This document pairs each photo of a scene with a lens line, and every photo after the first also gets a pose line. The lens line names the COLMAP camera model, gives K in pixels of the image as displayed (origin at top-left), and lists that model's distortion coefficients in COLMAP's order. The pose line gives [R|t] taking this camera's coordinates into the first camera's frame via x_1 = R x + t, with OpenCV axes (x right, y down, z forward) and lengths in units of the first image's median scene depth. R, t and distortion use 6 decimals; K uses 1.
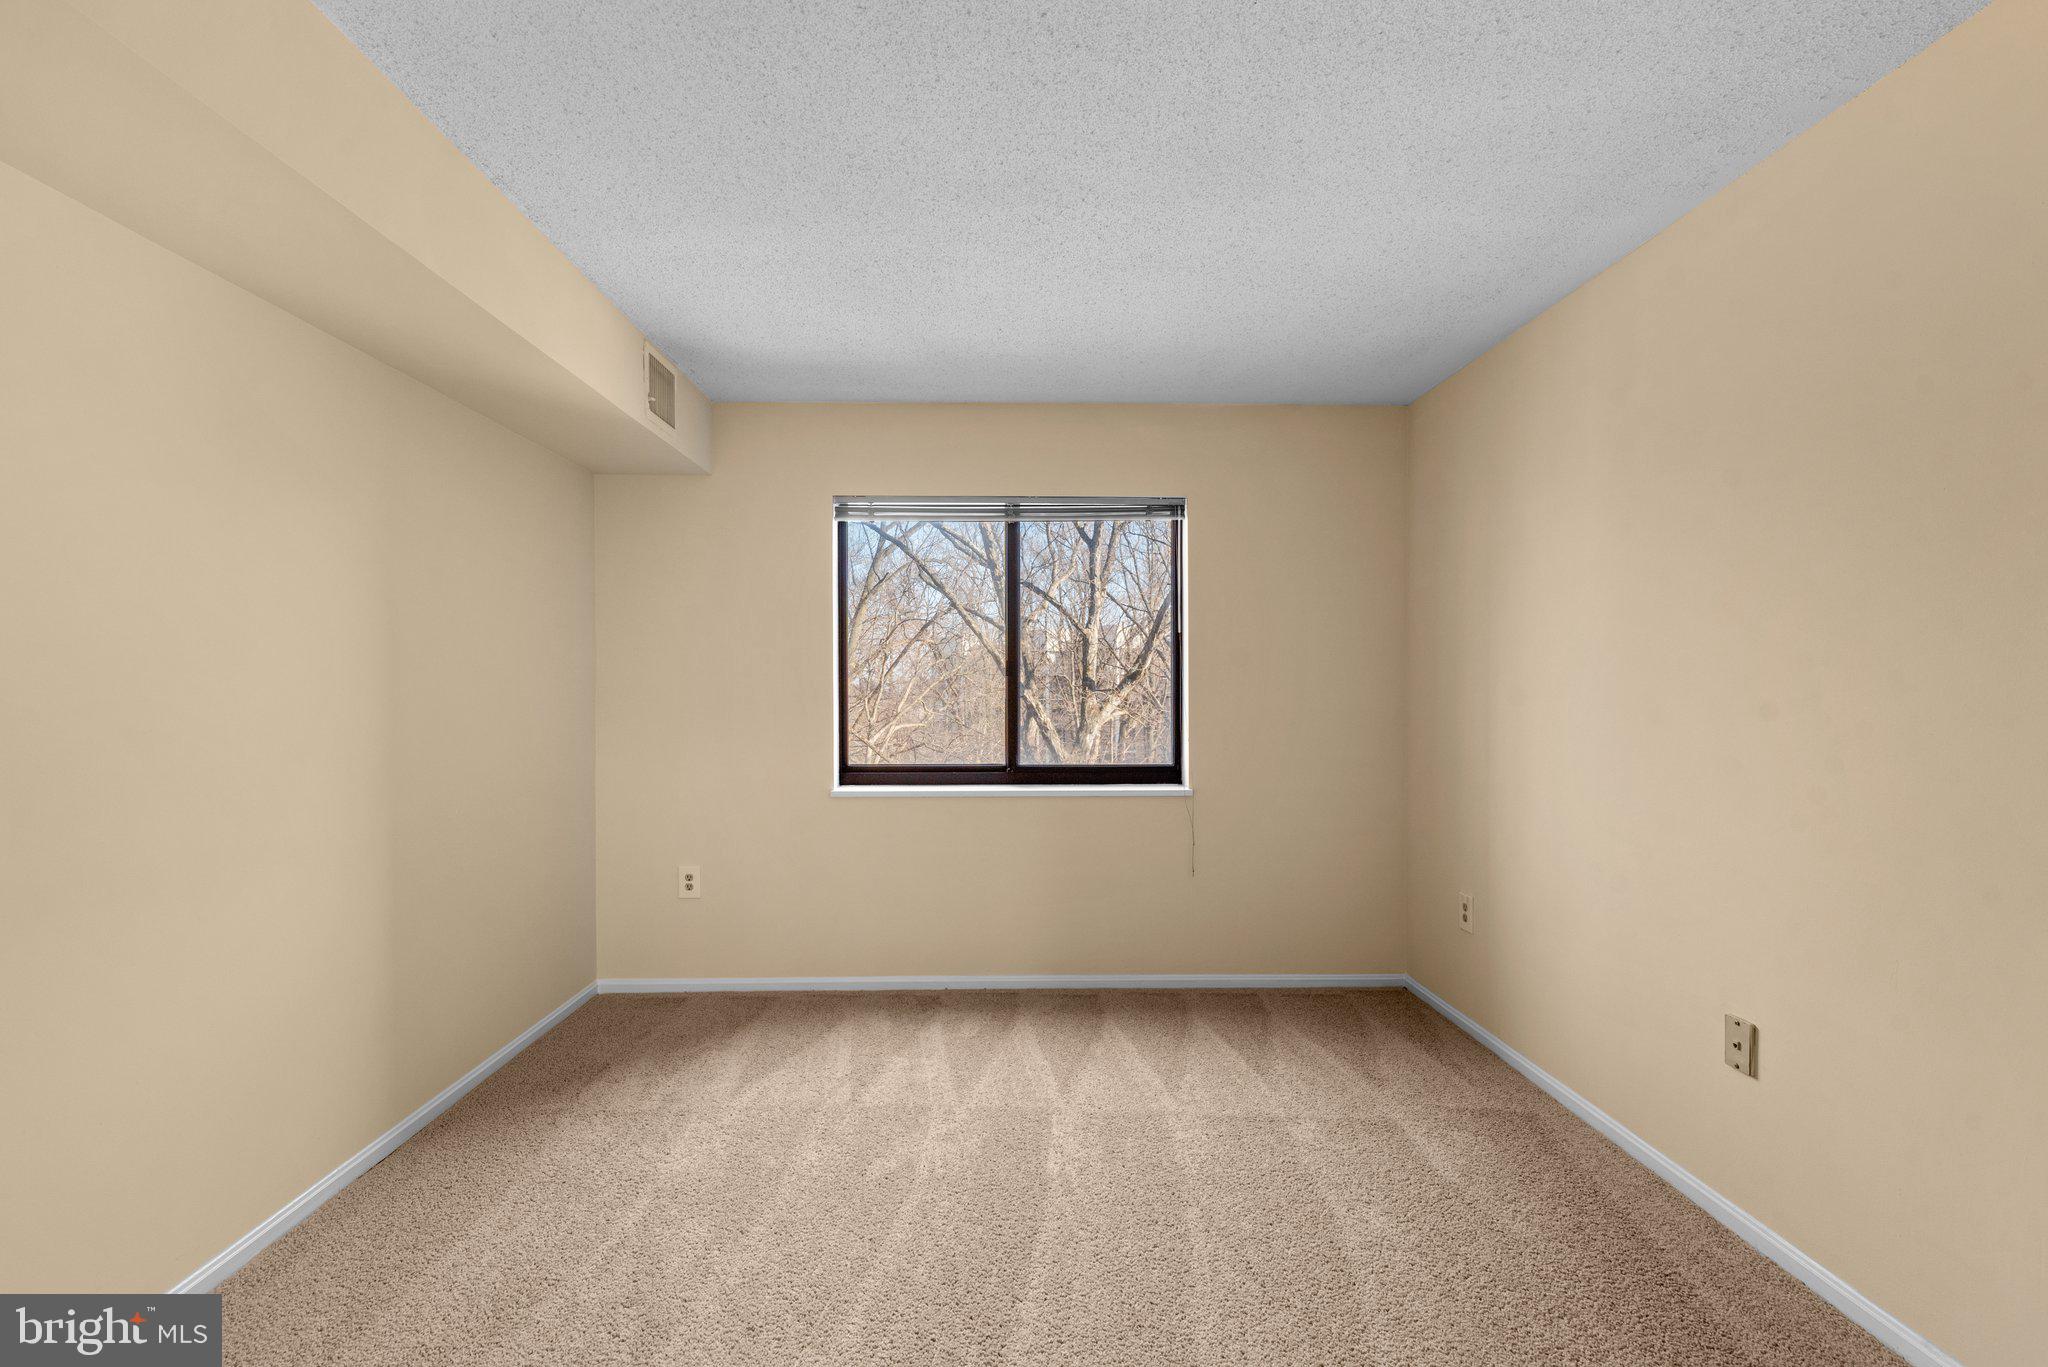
lens RADIAL K [[930.4, 0, 1038.1], [0, 930.4, 700.4], [0, 0, 1]] dist [0.002555, -0.001141]
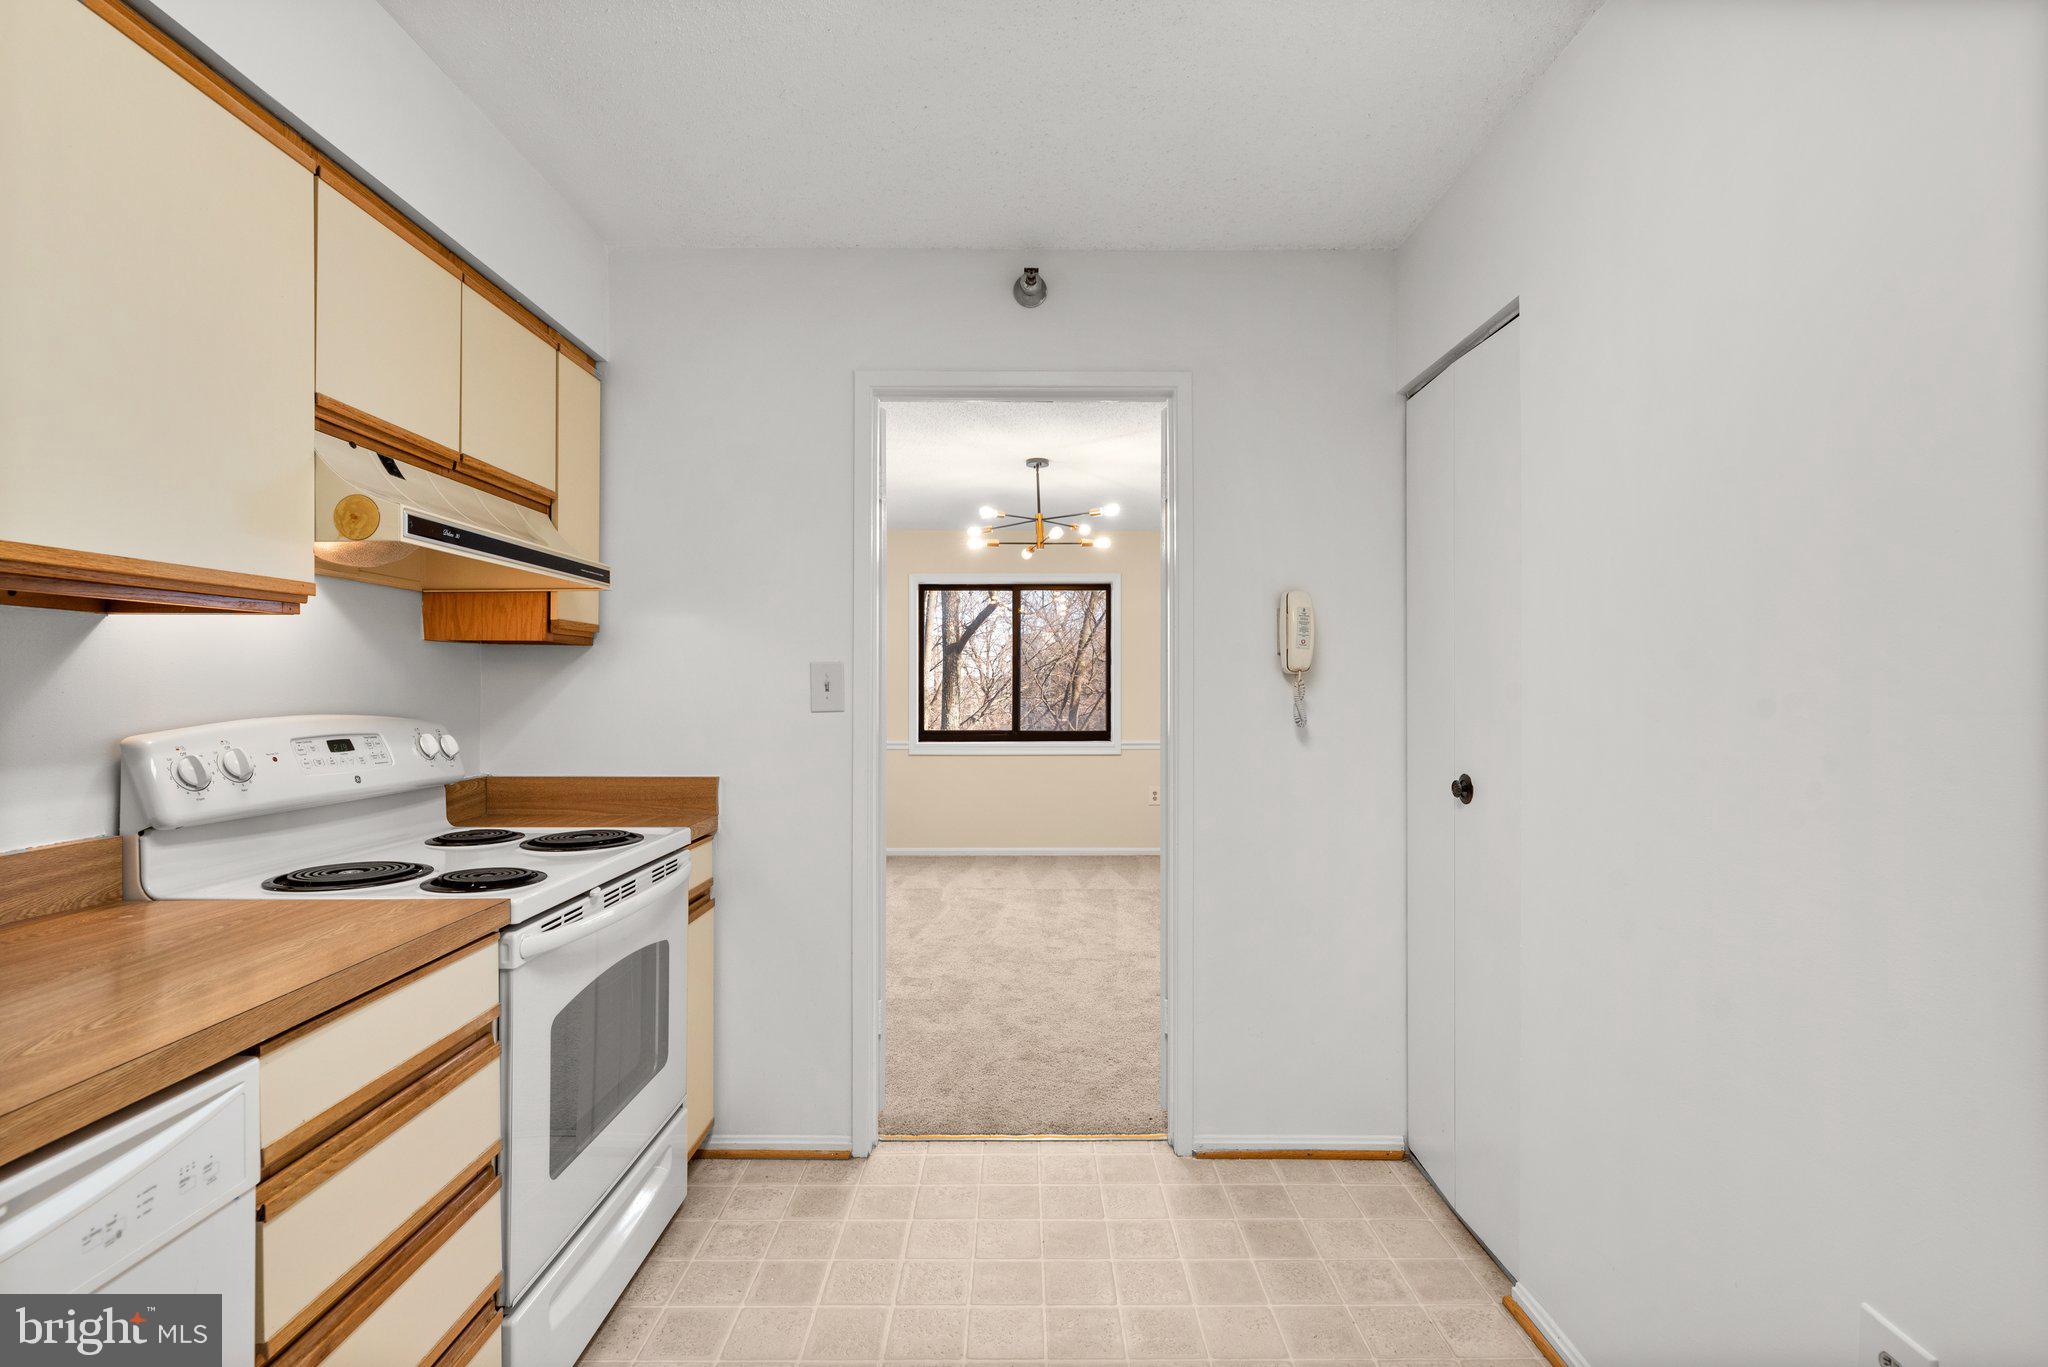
lens RADIAL K [[930.4, 0, 1024.1], [0, 930.4, 685.7], [0, 0, 1]] dist [0.002555, -0.001141]
pose [[0.999206, 0.004295, -0.039599, 0.061451], [-0.004037, 0.999970, 0.006597, -0.028733], [0.039626, -0.006432, 0.999194, -0.814695]]
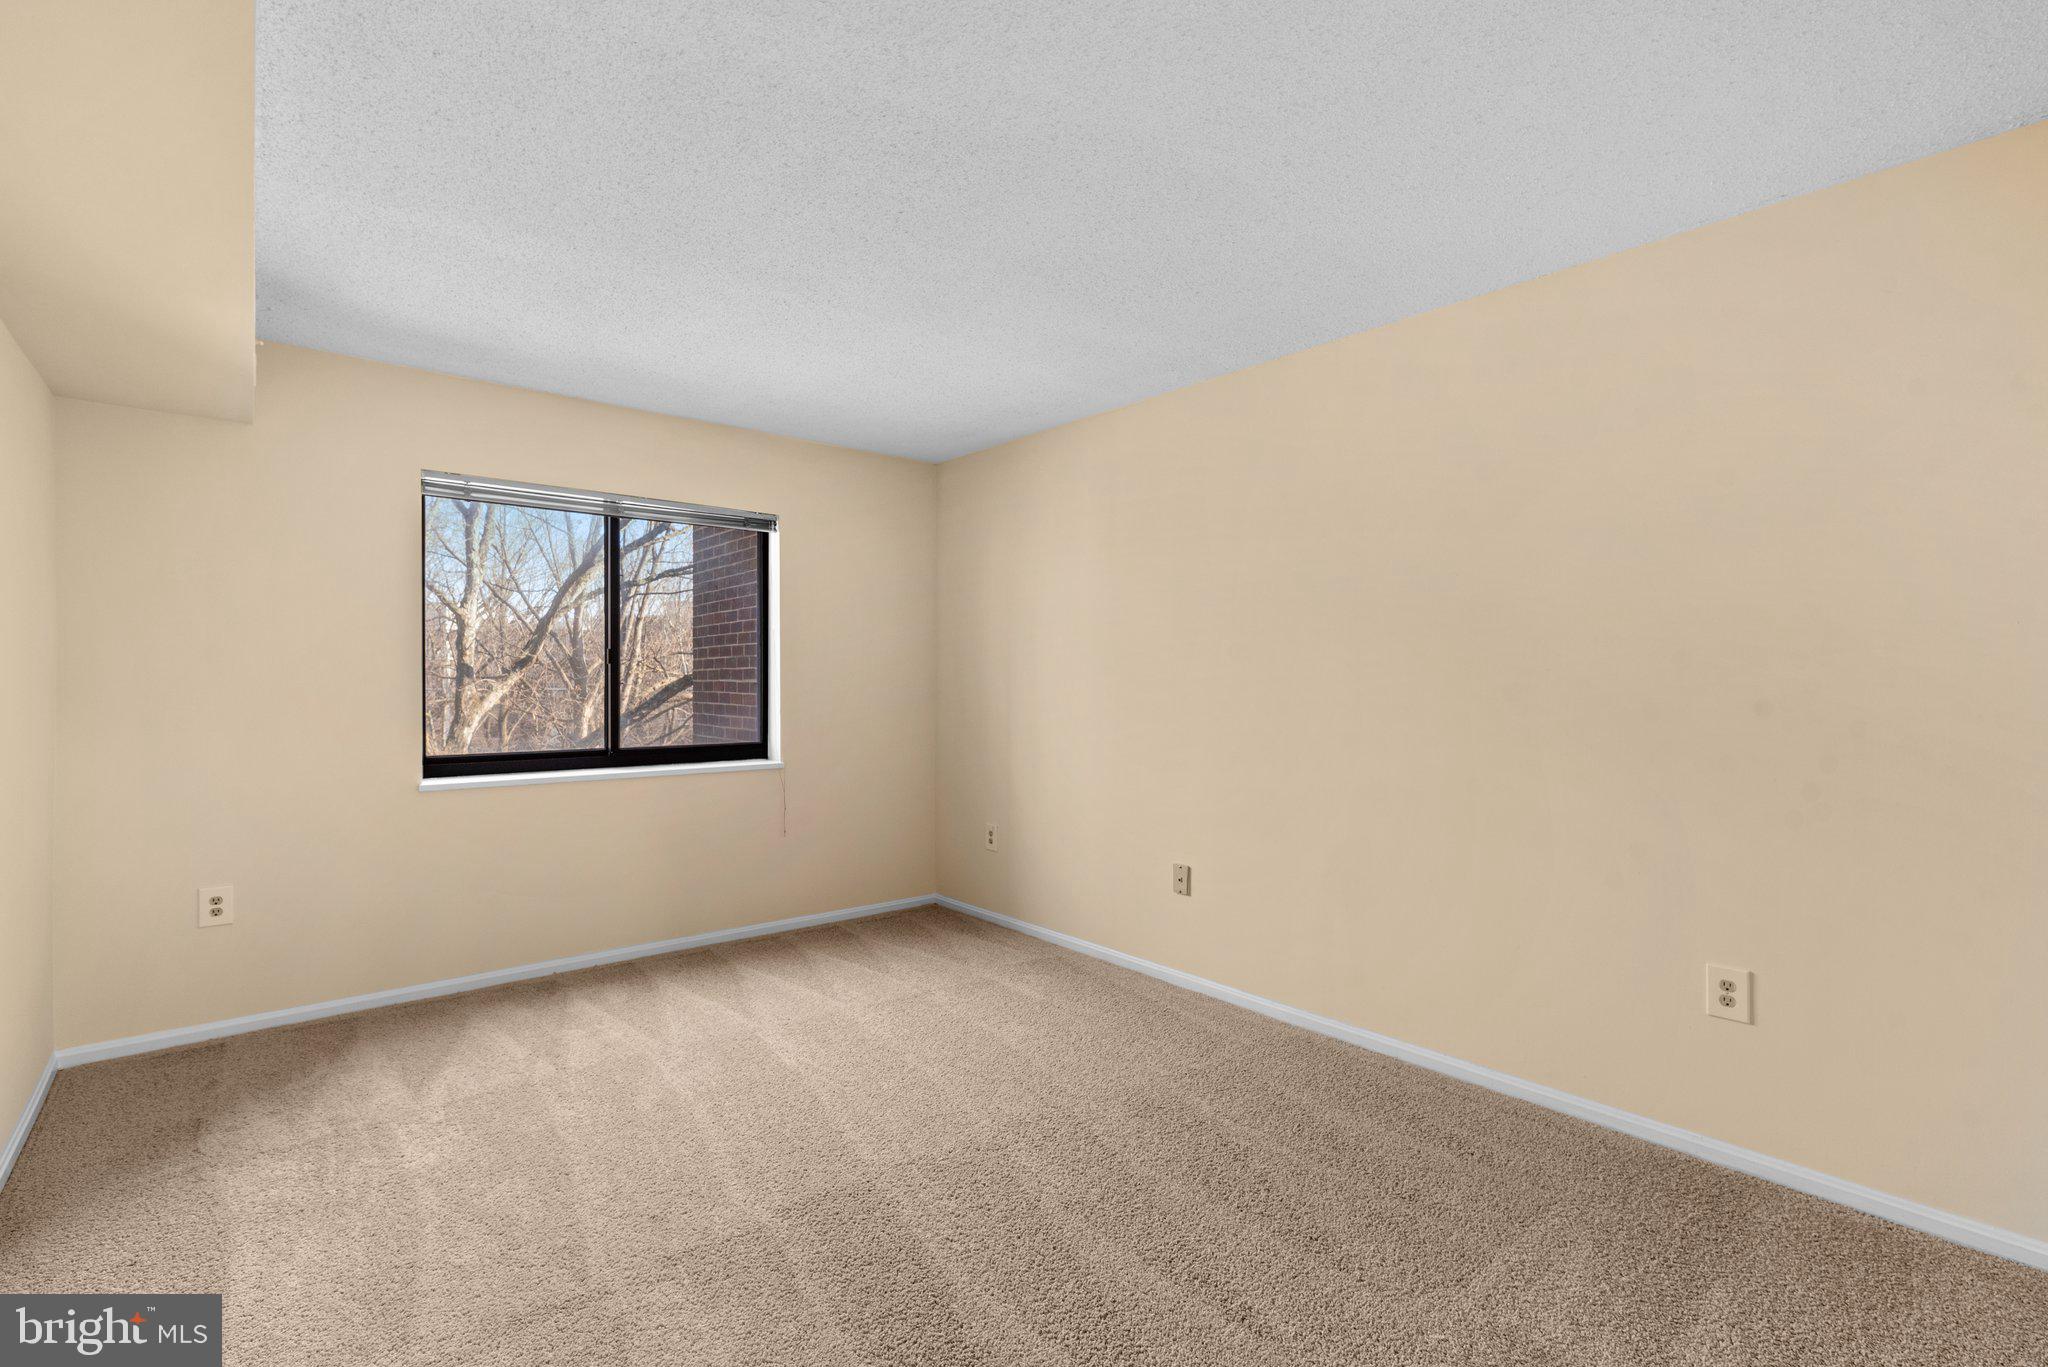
lens RADIAL K [[930.4, 0, 1025.9], [0, 930.4, 682.1], [0, 0, 1]] dist [0.002555, -0.001141]
pose [[0.776919, 0.000149, 0.629600, -0.348632], [0.004310, 0.999975, -0.005555, 0.002012], [-0.629585, 0.007030, 0.776899, -0.112826]]
